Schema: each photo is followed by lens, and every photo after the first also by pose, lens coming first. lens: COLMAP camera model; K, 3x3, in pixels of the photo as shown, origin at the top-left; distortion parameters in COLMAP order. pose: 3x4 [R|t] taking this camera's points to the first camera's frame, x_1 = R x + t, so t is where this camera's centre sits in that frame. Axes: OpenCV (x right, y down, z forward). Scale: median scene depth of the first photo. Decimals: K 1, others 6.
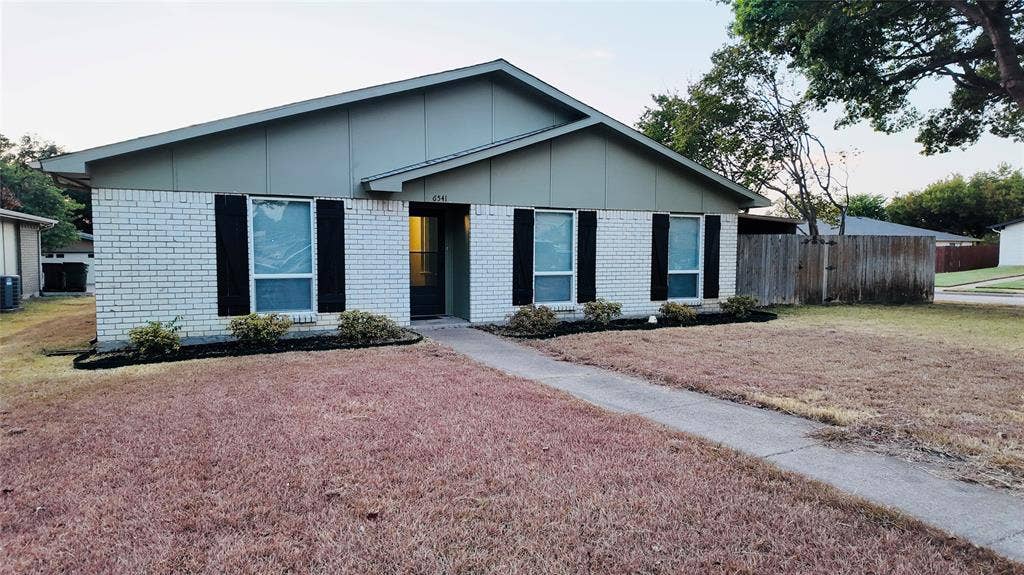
lens RADIAL K [[598.7, 0, 513.7], [0, 598.7, 290.0], [0, 0, 1]] dist [0.090997, -0.100912]
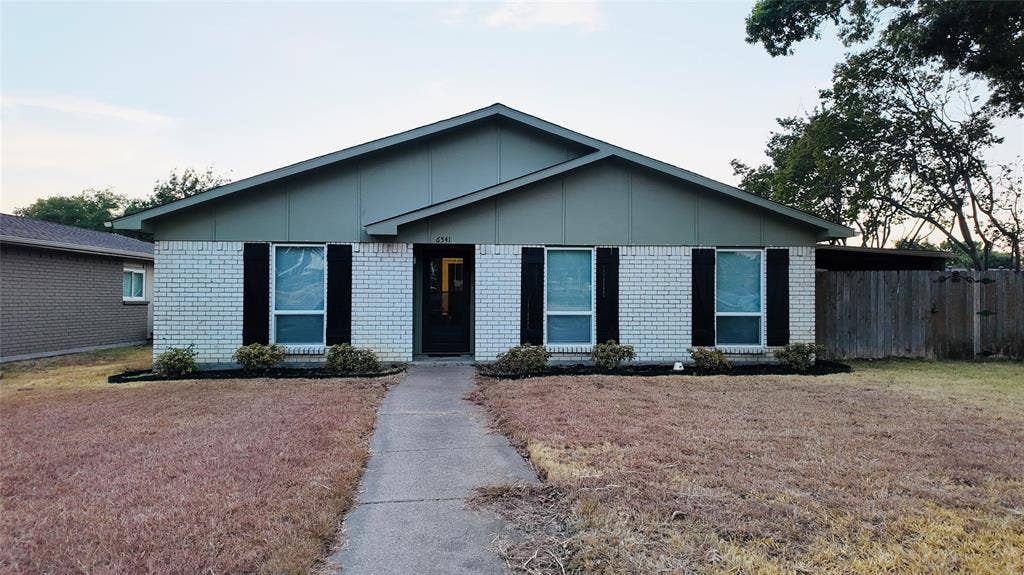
lens RADIAL K [[598.7, 0, 513.7], [0, 598.7, 290.0], [0, 0, 1]] dist [0.090997, -0.100912]
pose [[0.930156, 0.000547, -0.367164, 0.356061], [-0.024224, 0.997911, -0.059882, -0.005628], [0.366365, 0.064594, 0.928226, 0.078809]]
